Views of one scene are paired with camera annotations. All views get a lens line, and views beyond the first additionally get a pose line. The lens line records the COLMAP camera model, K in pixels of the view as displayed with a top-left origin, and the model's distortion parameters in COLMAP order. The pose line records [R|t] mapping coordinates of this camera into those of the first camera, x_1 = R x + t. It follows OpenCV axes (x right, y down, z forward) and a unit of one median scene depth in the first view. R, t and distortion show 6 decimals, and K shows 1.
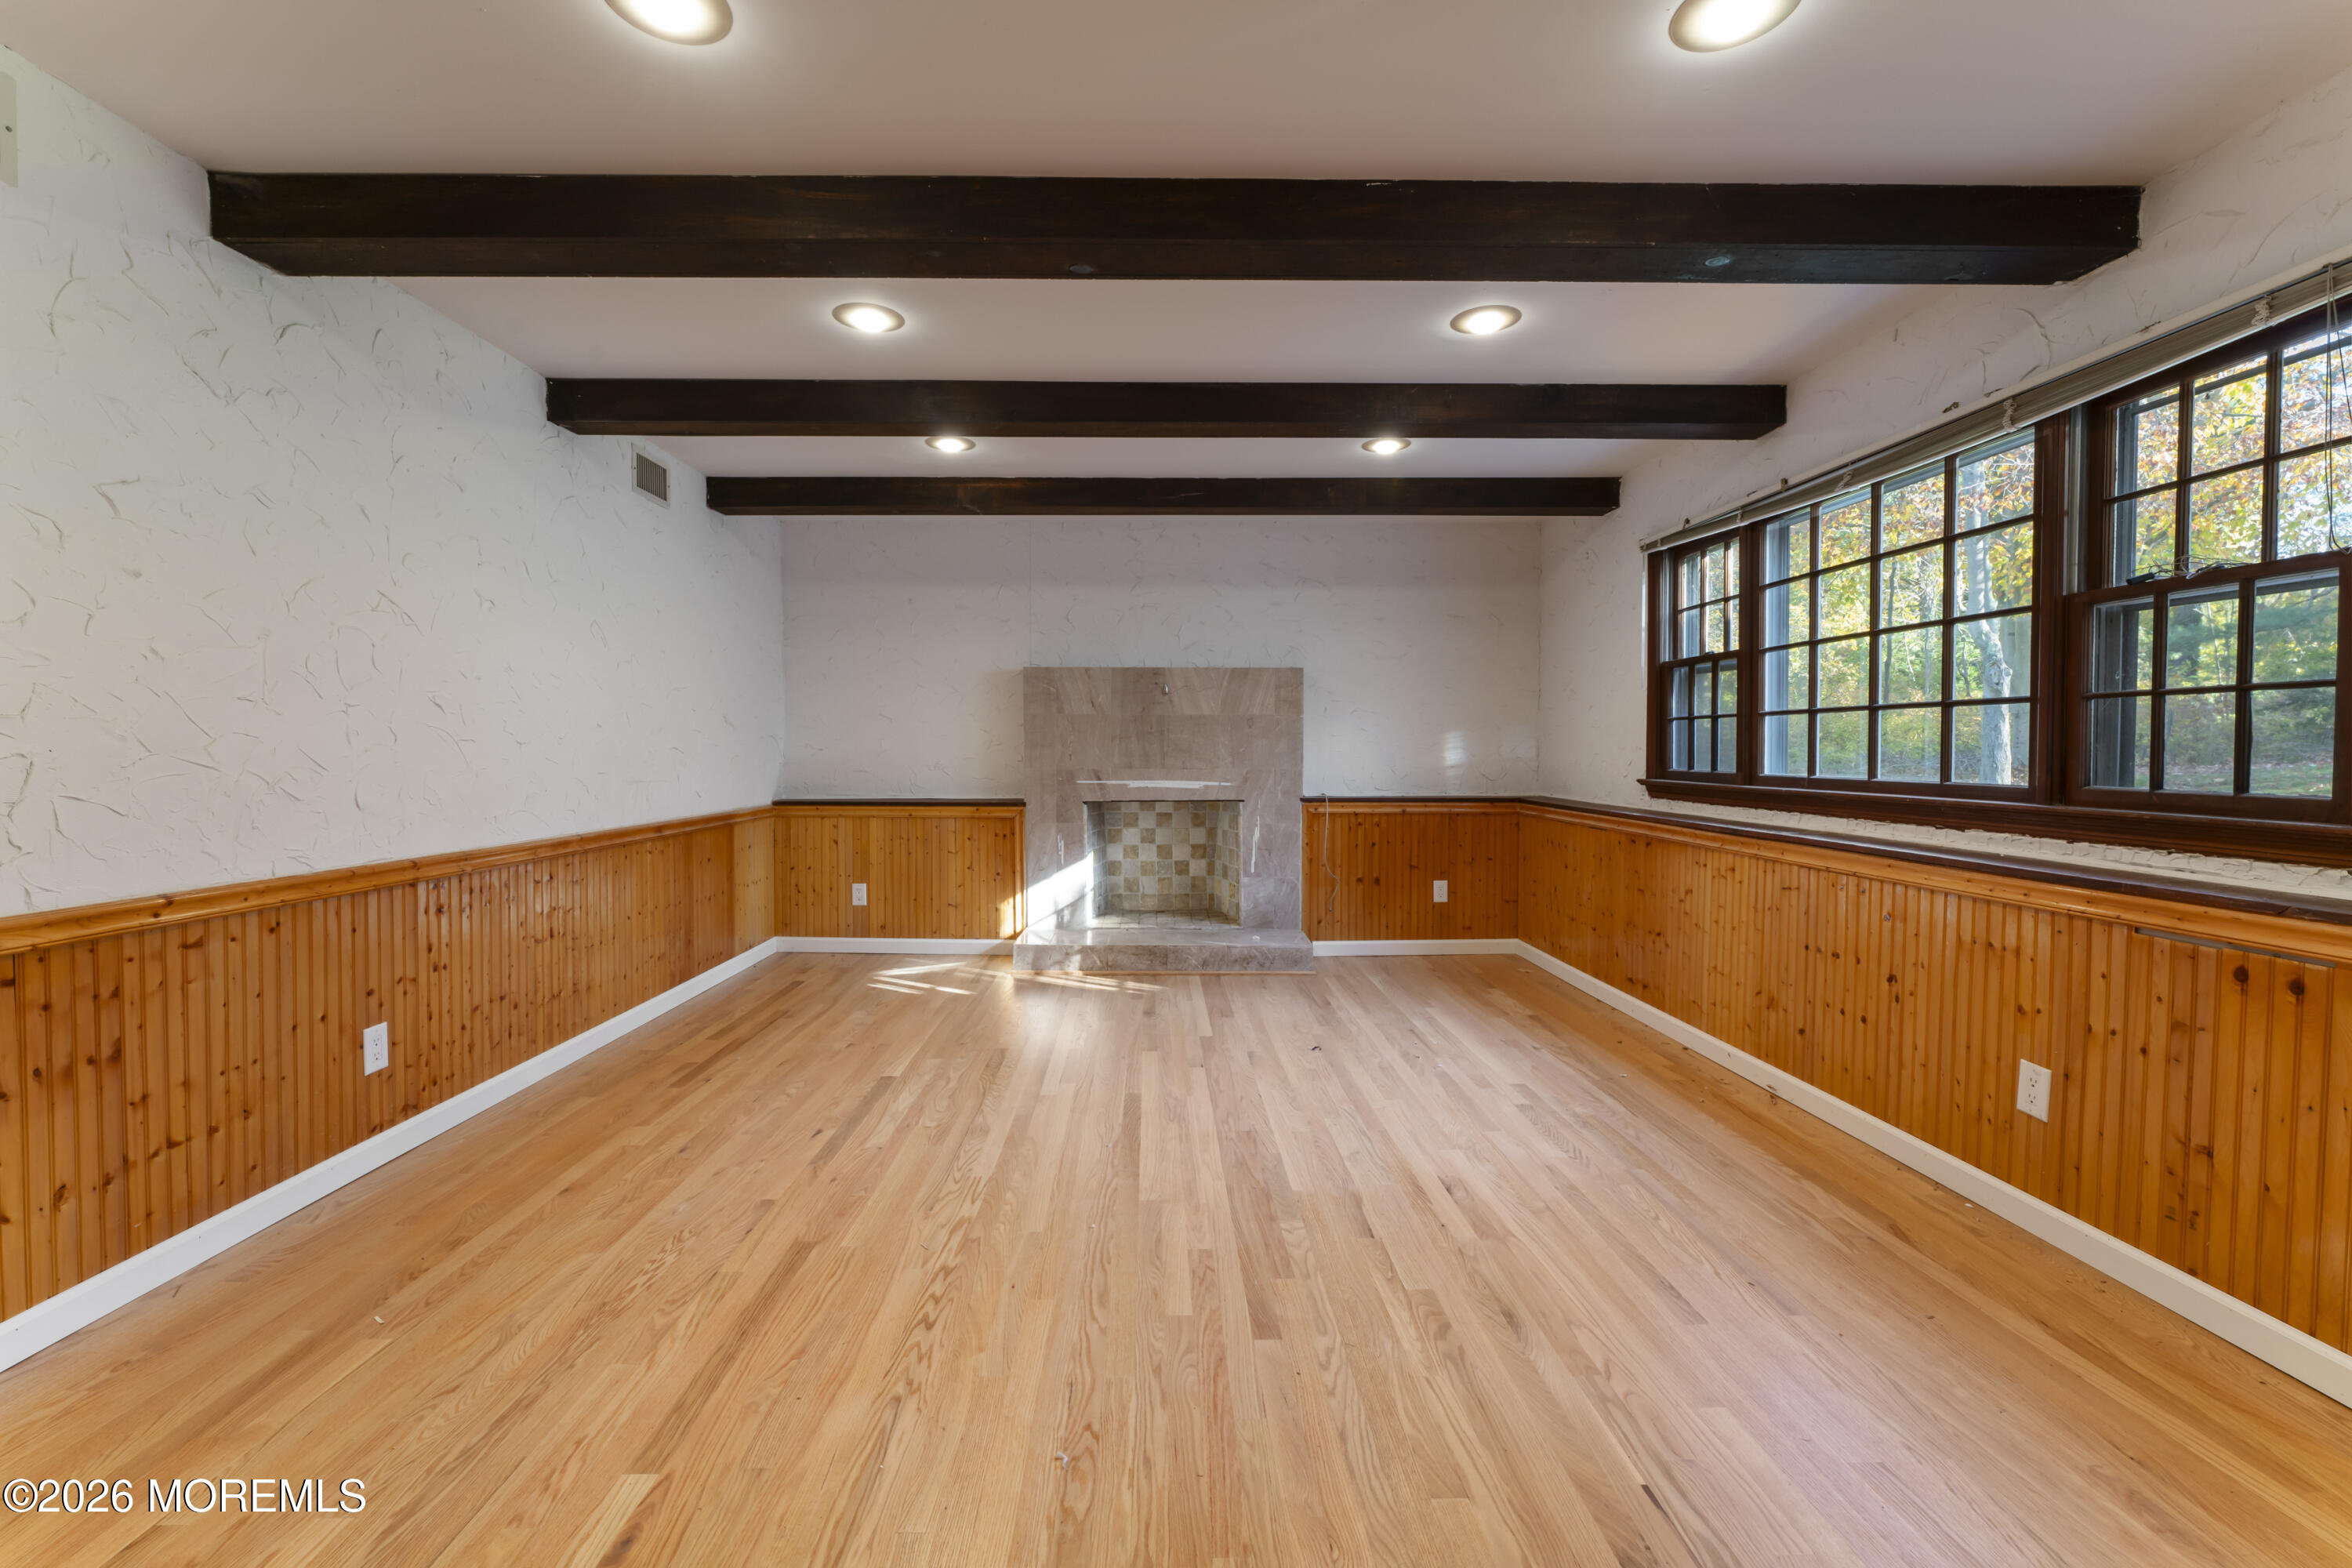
lens RADIAL K [[955.4, 0, 1171.6], [0, 955.4, 776.5], [0, 0, 1]] dist [-0.003915, -0.000257]
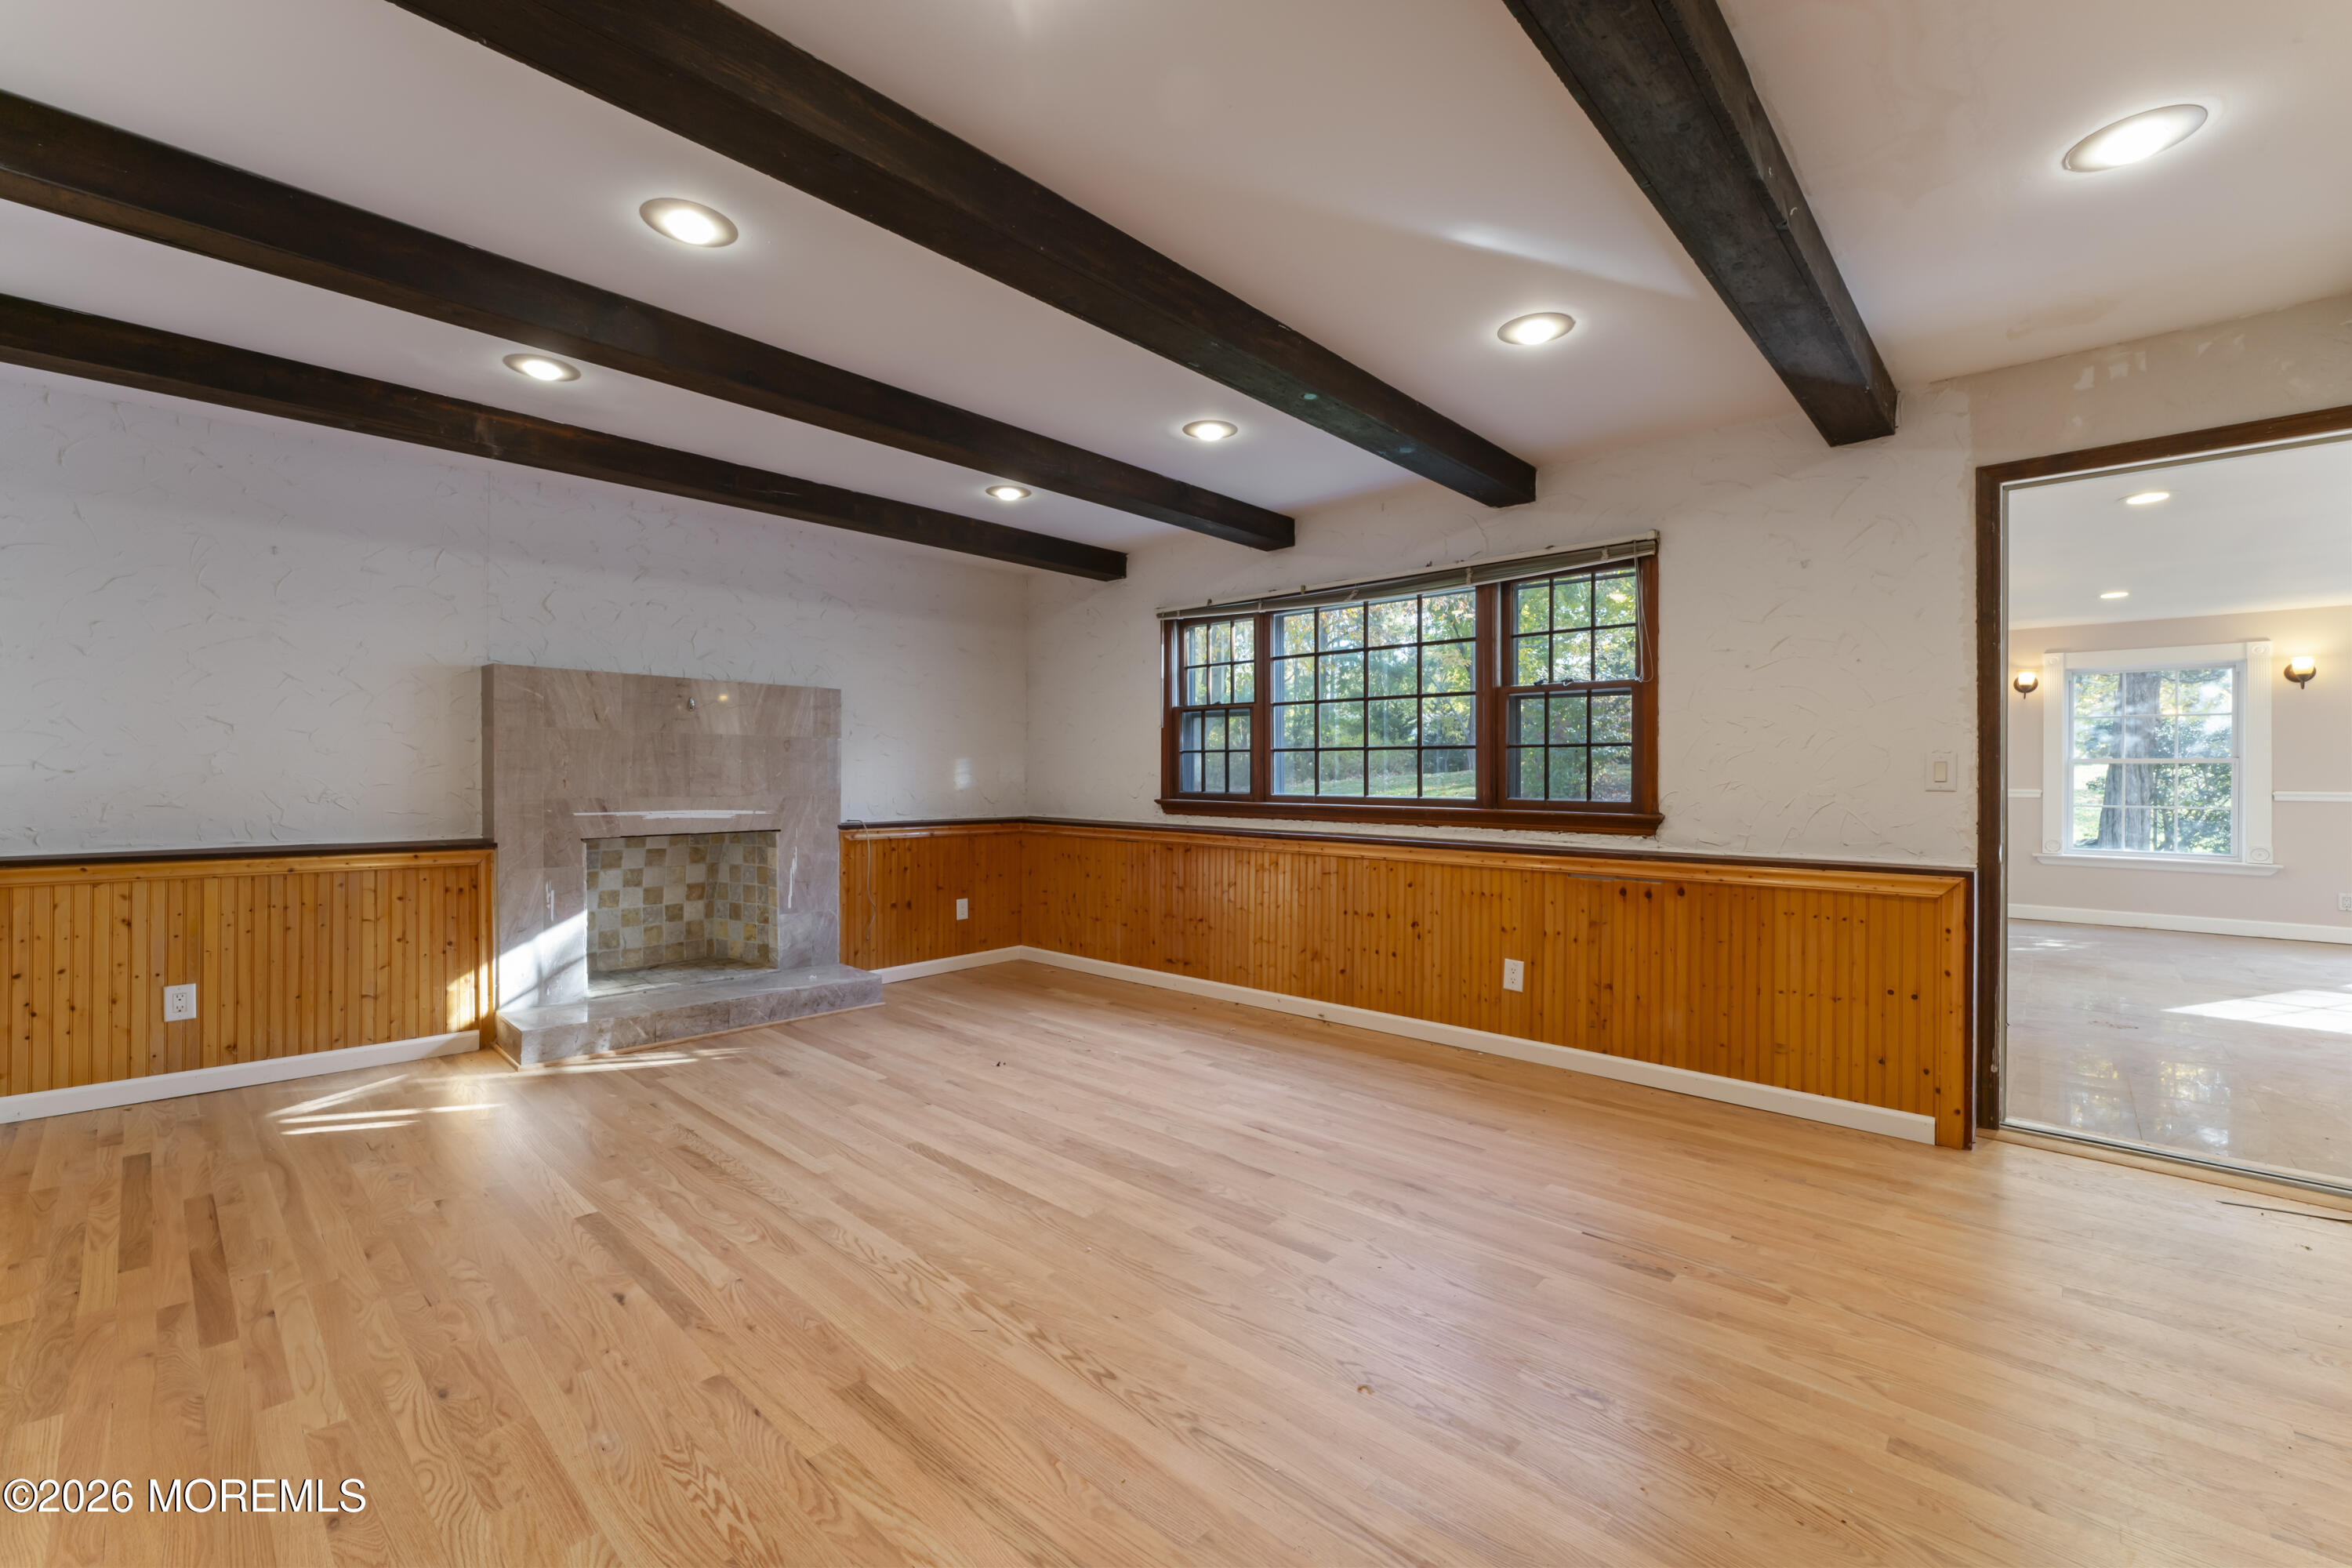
lens RADIAL K [[955.4, 0, 1164.9], [0, 955.4, 777.0], [0, 0, 1]] dist [-0.003915, -0.000257]
pose [[0.700966, 0.002450, 0.713190, -0.542203], [0.016067, 0.999686, -0.019227, -0.003380], [-0.713013, 0.024936, 0.700707, 0.165931]]
